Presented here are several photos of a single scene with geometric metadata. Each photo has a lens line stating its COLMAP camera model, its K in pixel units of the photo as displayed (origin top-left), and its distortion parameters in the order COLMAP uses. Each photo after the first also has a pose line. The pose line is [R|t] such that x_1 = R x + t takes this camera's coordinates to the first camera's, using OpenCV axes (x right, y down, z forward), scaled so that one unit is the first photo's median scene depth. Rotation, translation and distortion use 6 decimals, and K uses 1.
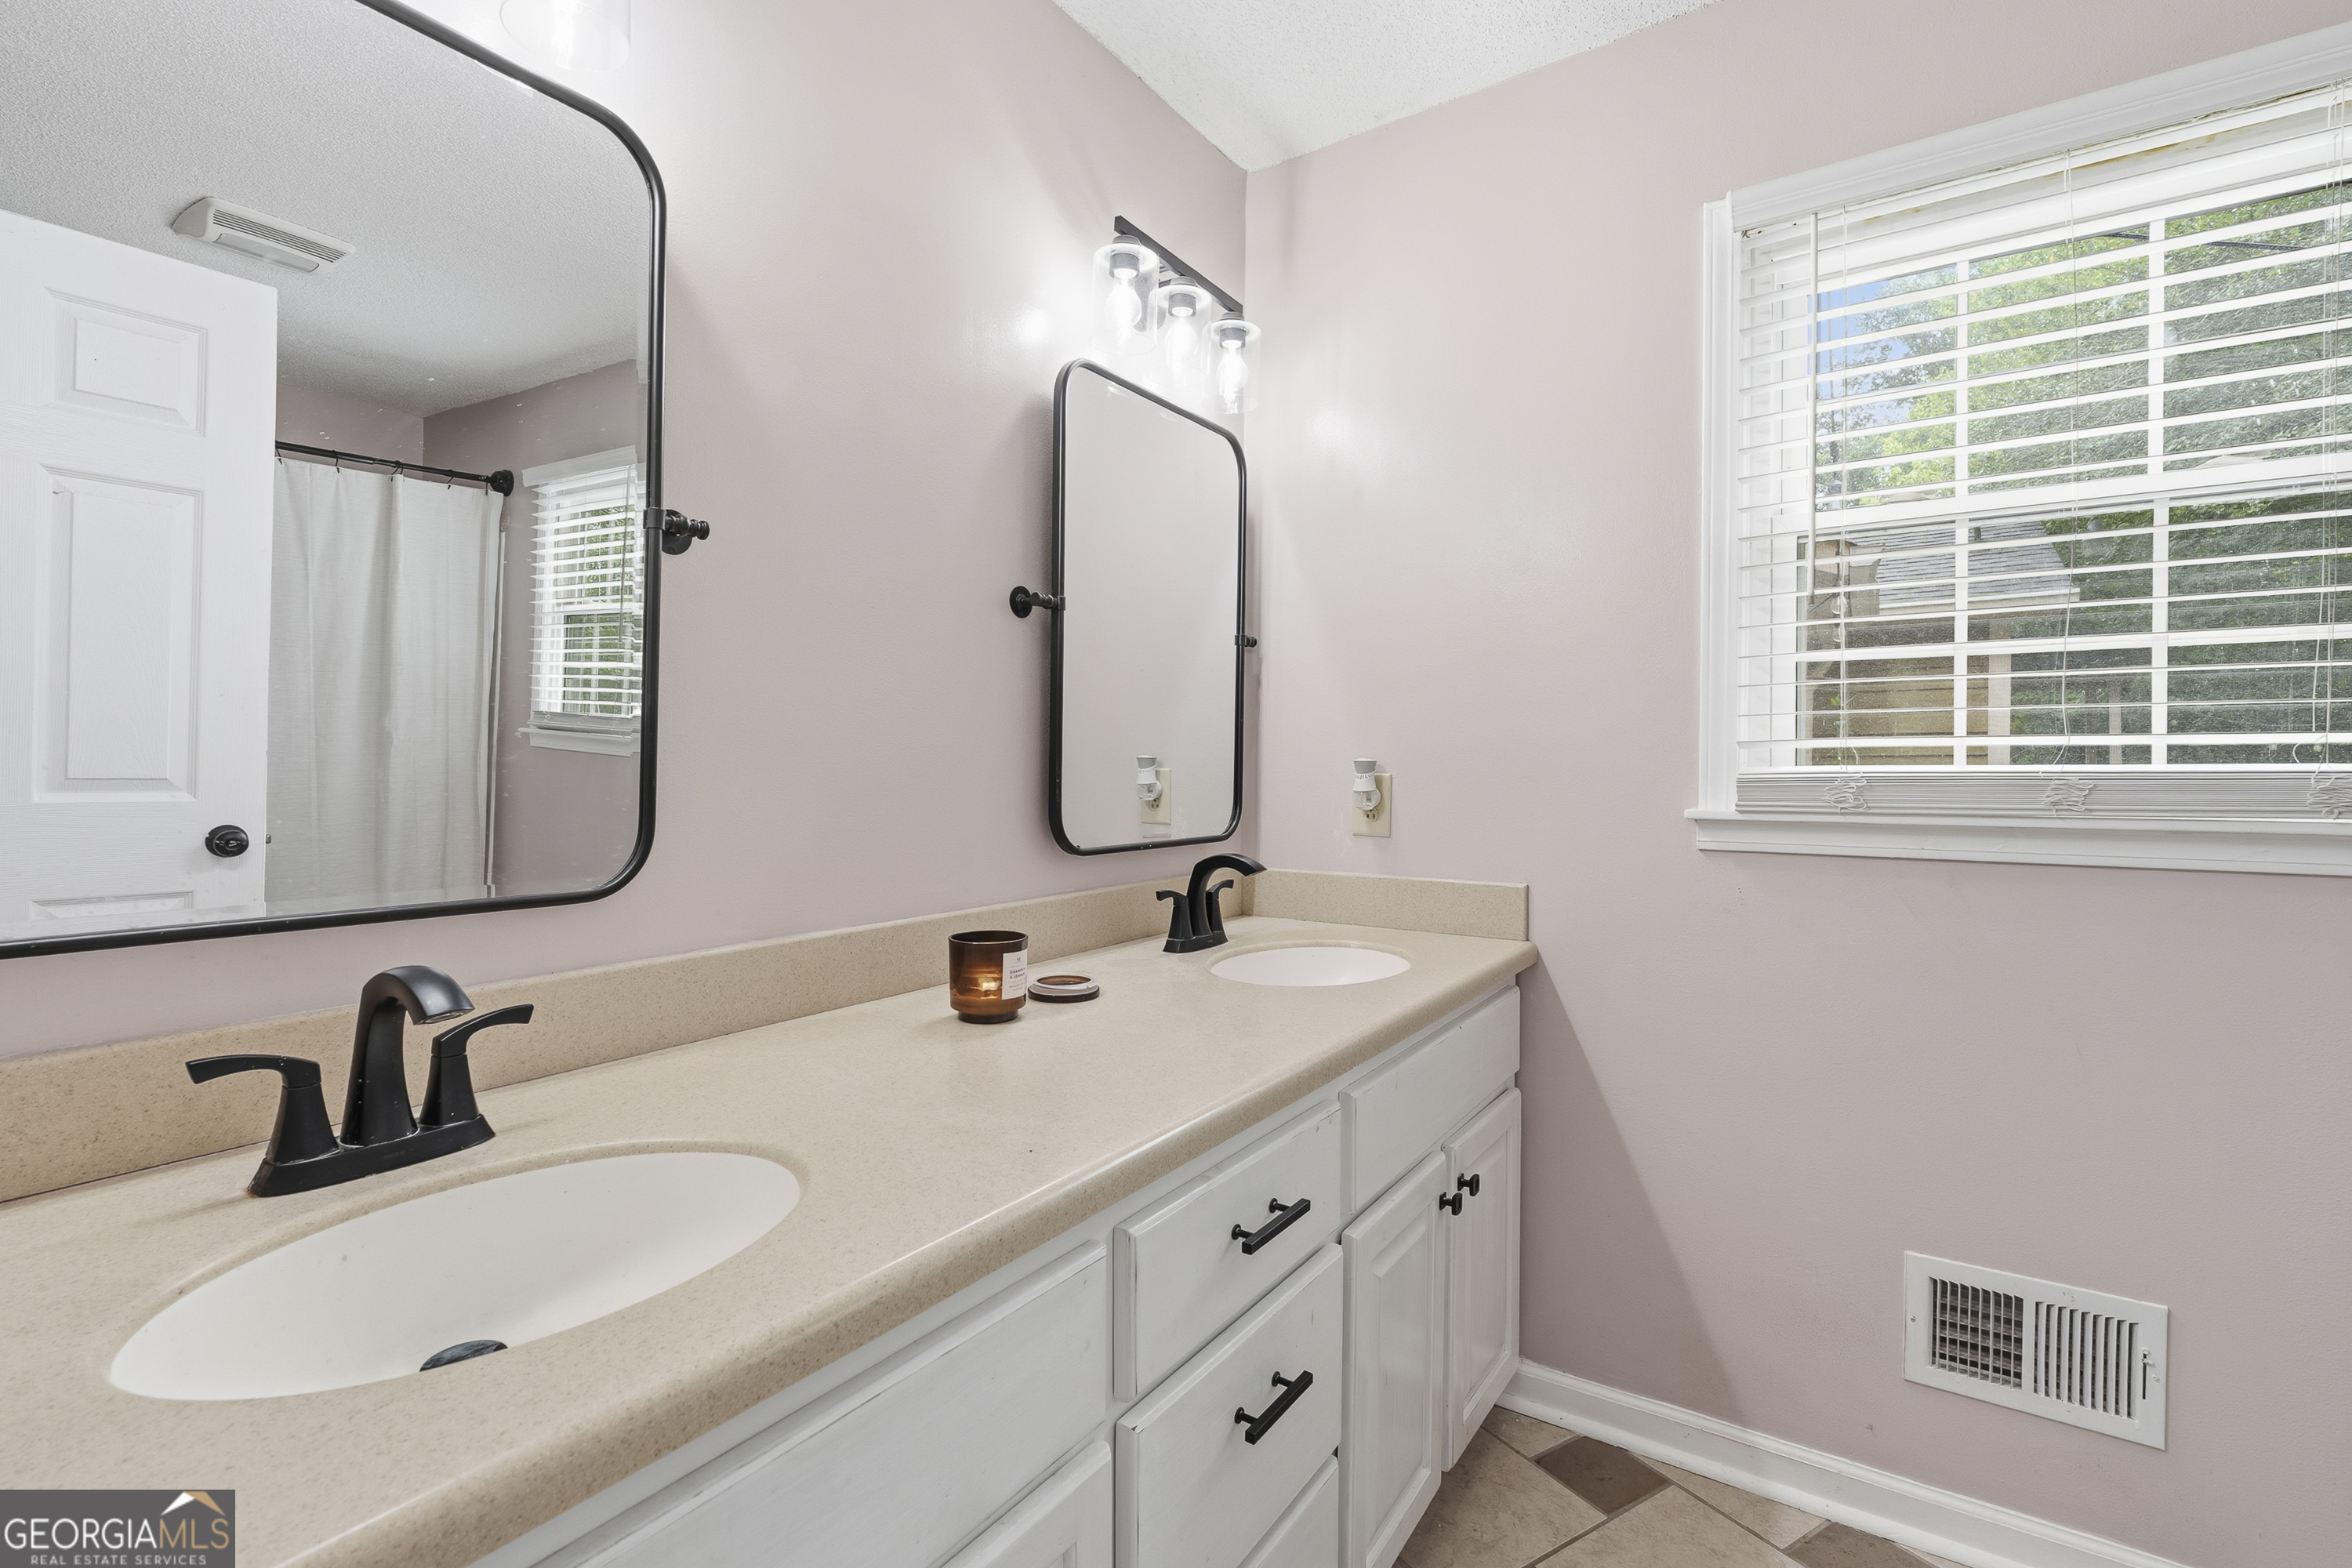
lens RADIAL K [[1057.5, 0, 1173.4], [0, 1057.5, 767.4], [0, 0, 1]] dist [-0.010685, 0.000300]
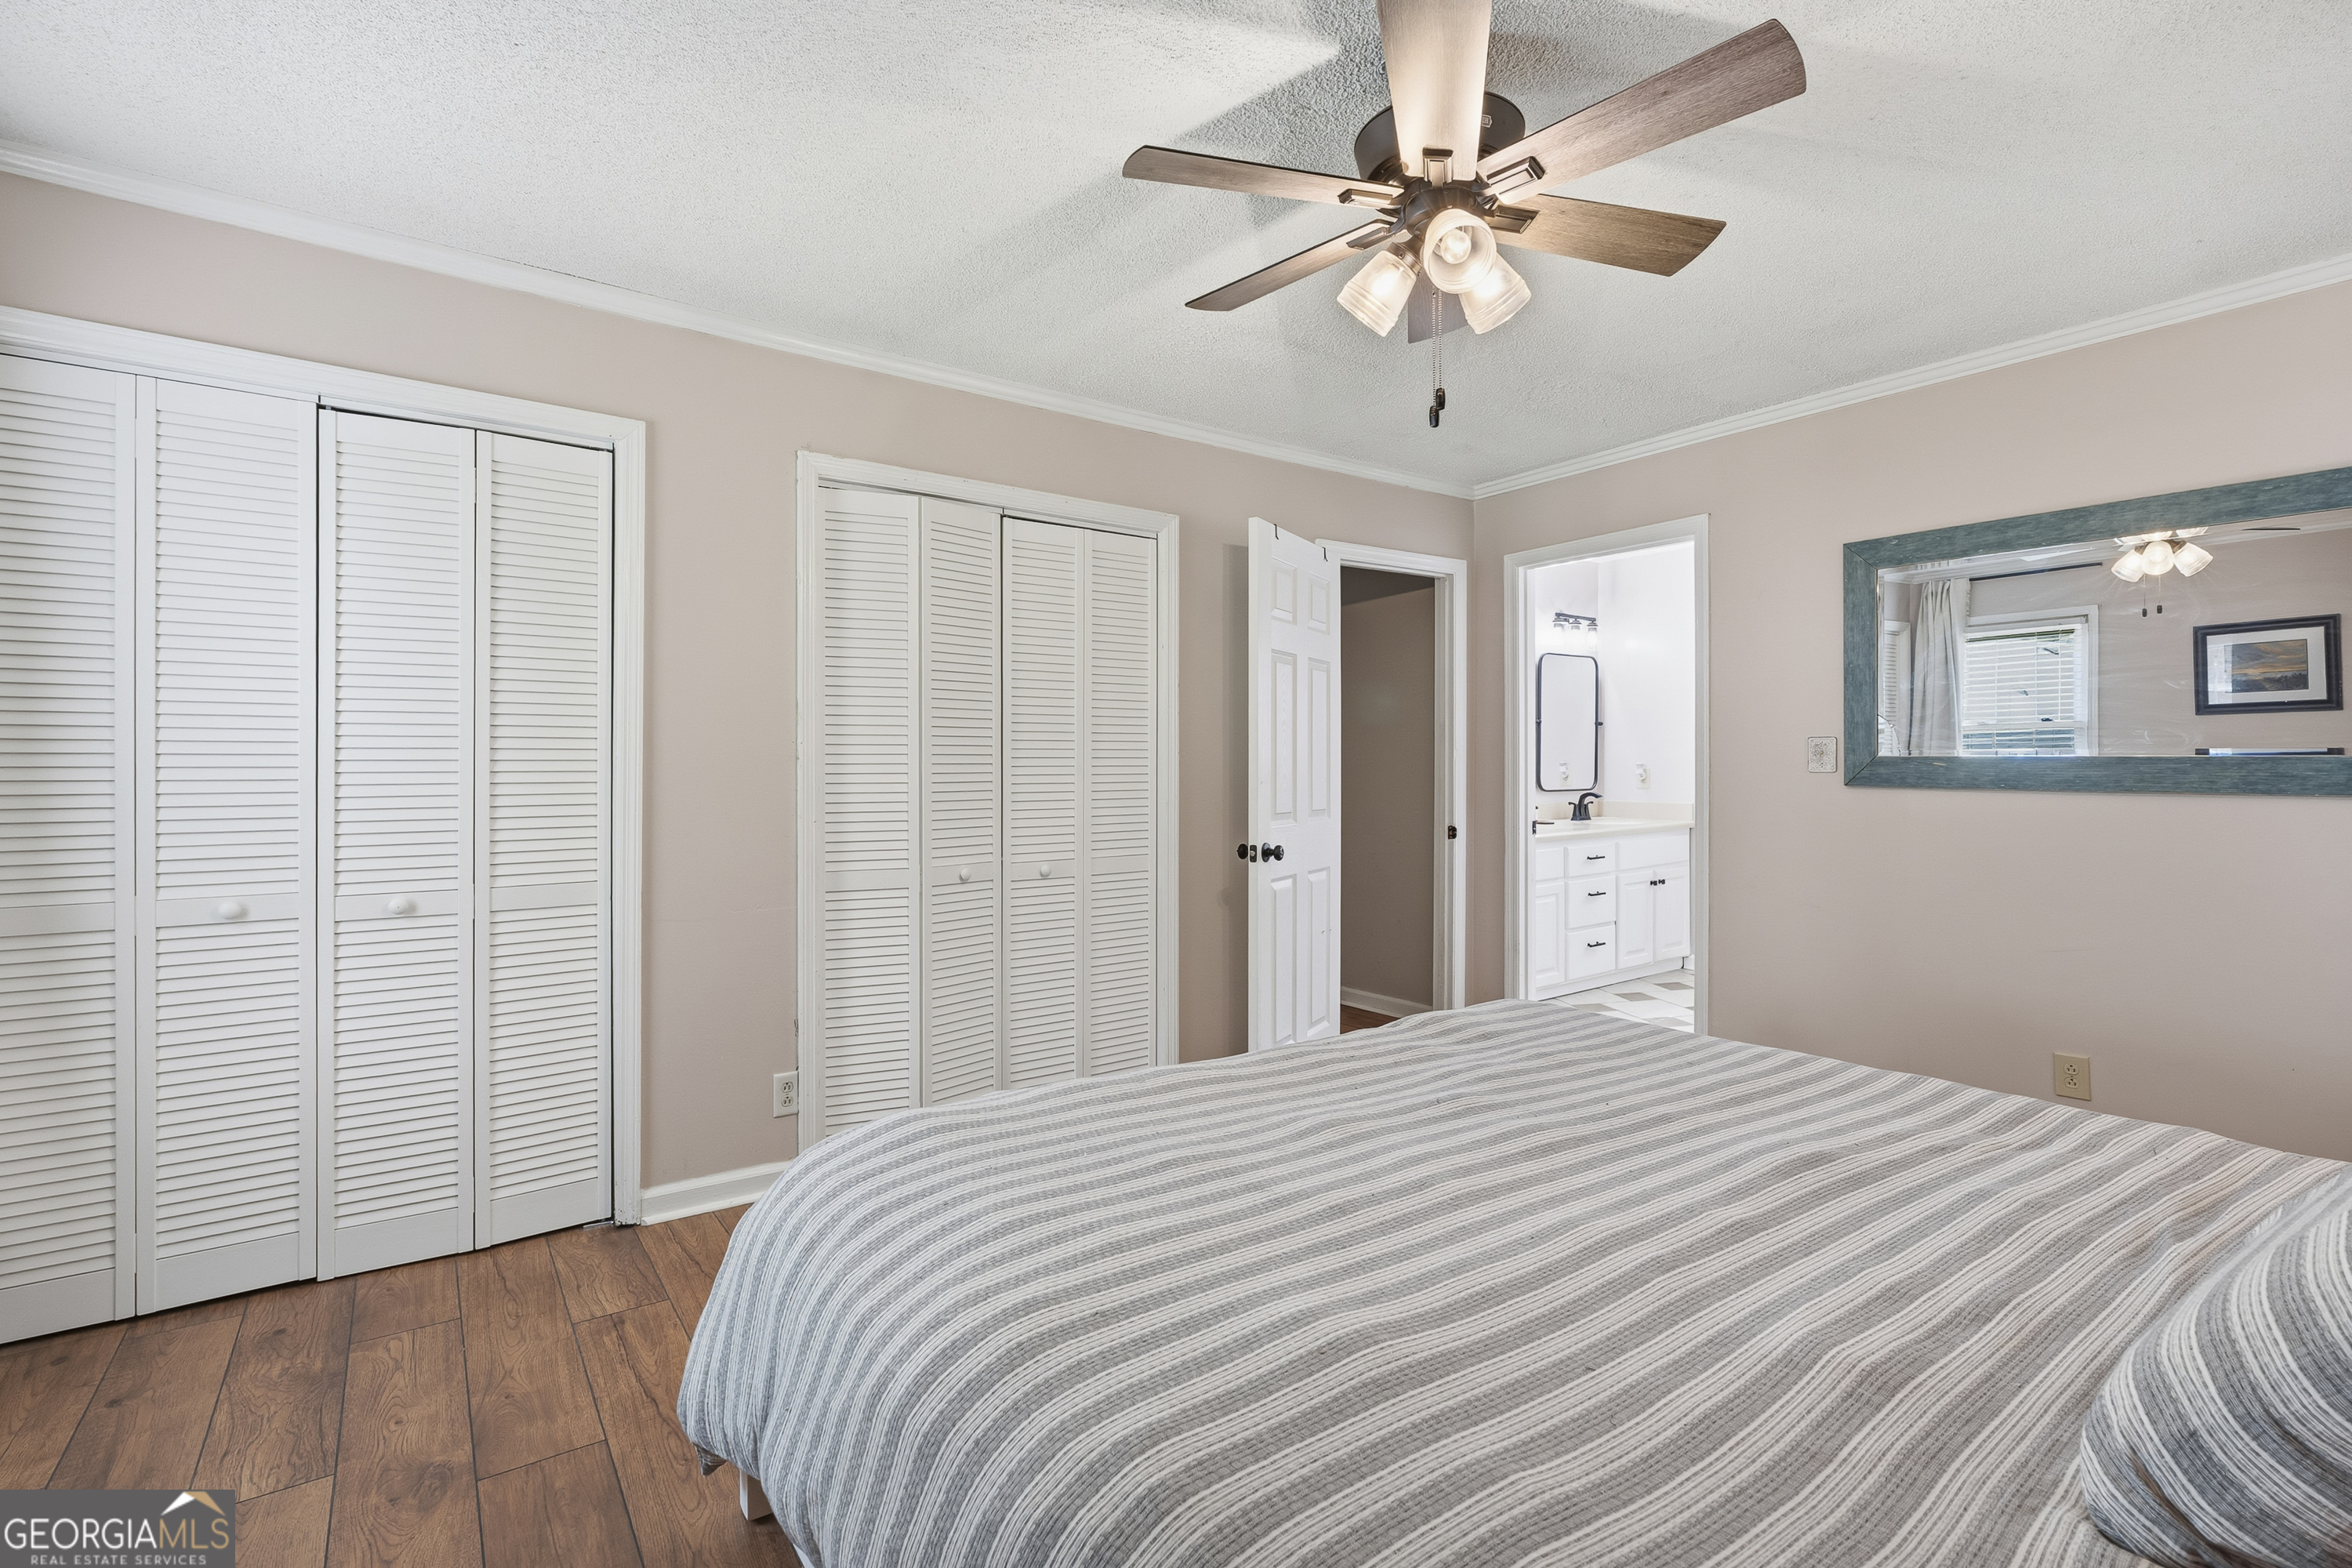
lens RADIAL K [[1057.5, 0, 1173.4], [0, 1057.5, 767.4], [0, 0, 1]] dist [-0.010685, 0.000300]
pose [[0.942657, 0.000191, -0.333762, -0.076107], [0.001493, 0.999987, 0.004787, -0.013063], [0.333759, -0.005011, 0.942645, -2.458166]]
